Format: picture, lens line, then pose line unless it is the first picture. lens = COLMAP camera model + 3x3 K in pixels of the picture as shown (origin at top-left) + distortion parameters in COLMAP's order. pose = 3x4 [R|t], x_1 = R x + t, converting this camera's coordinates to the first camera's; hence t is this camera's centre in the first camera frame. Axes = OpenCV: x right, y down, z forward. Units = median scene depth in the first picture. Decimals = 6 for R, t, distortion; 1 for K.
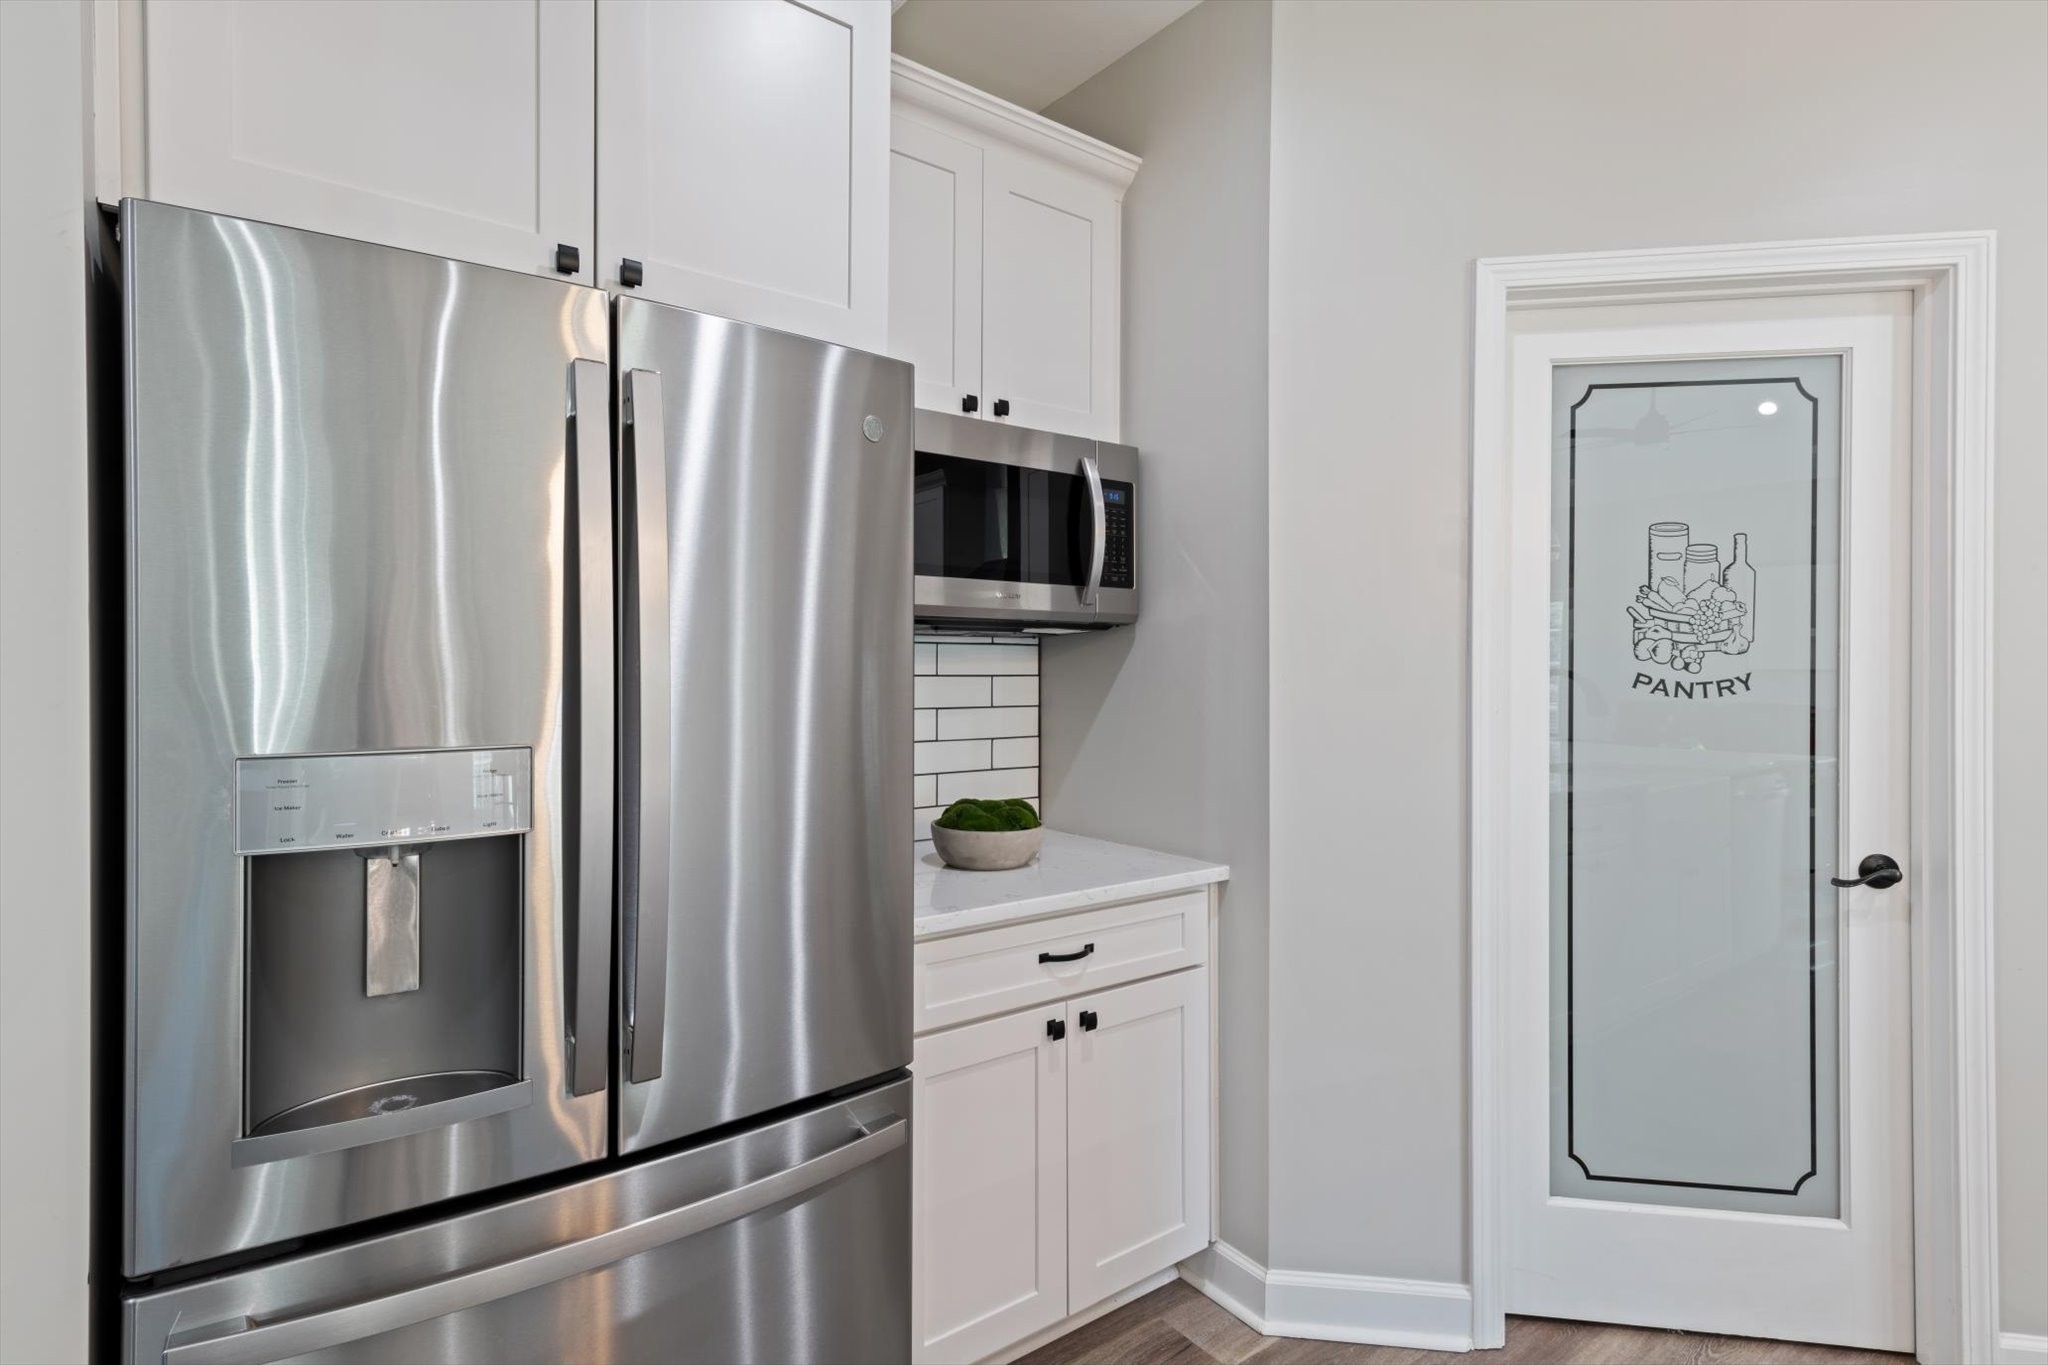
lens RADIAL K [[1002.2, 0, 1027.8], [0, 1002.2, 667.4], [0, 0, 1]] dist [0.011700, 0.000326]
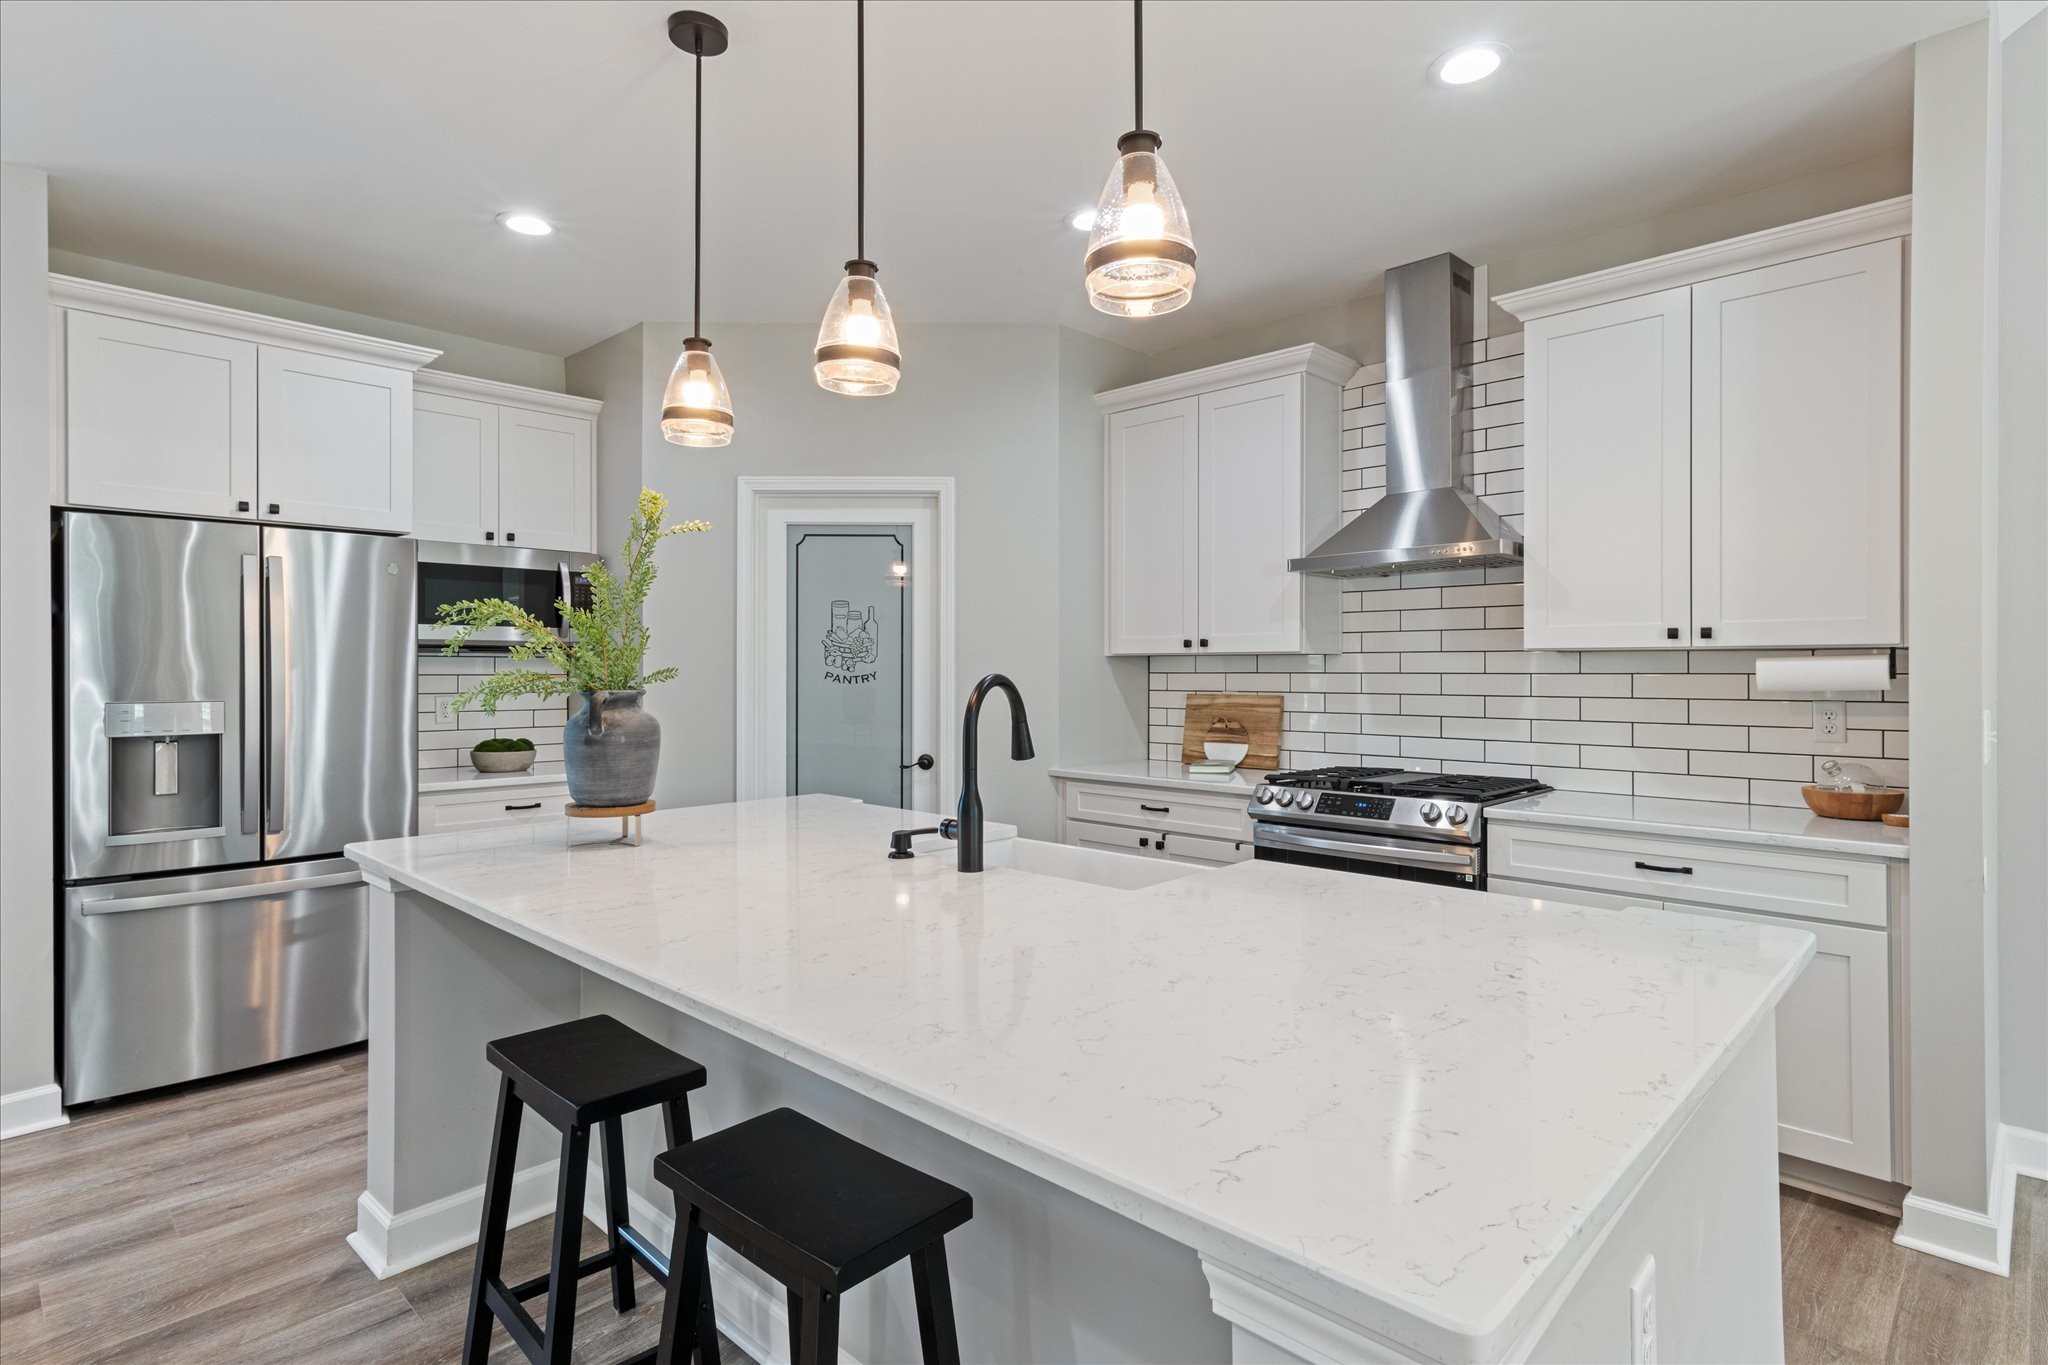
lens RADIAL K [[1035.6, 0, 1035.7], [0, 1035.6, 666.3], [0, 0, 1]] dist [0.016546, -0.000937]
pose [[0.987983, -0.002873, 0.154534, 0.711799], [0.003334, 0.999991, -0.002723, 0.001281], [-0.154525, 0.003206, 0.987984, -1.226314]]
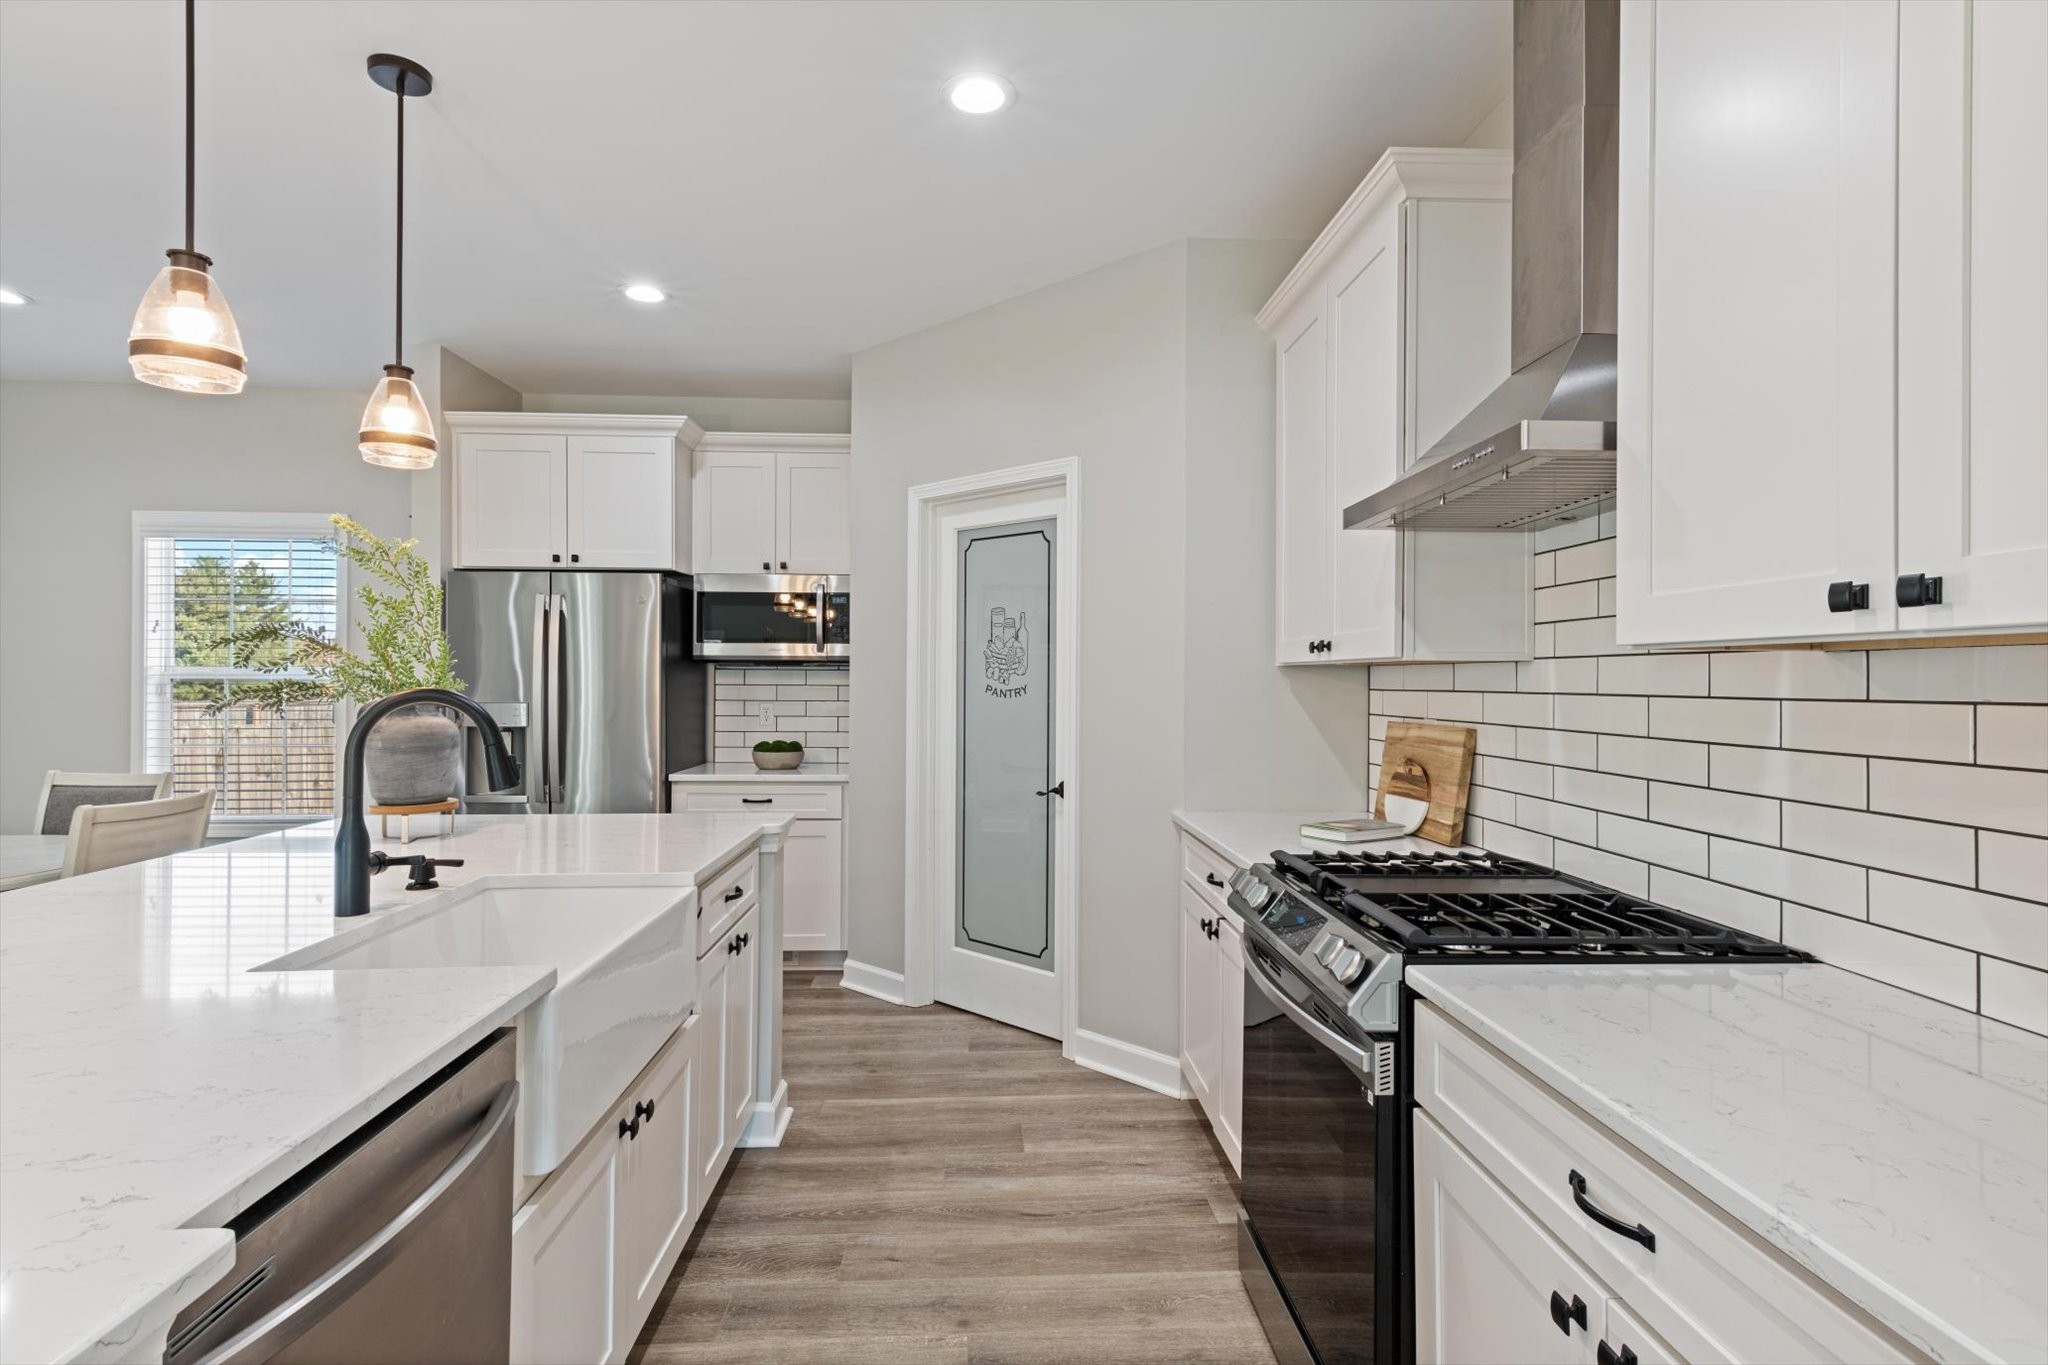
lens RADIAL K [[1002.2, 0, 1027.8], [0, 1002.2, 667.4], [0, 0, 1]] dist [0.011700, 0.000326]
pose [[0.829005, -0.006178, -0.559207, 1.787822], [-0.001689, 0.999907, -0.013551, -0.001798], [0.559239, 0.012178, 0.828917, -0.584571]]
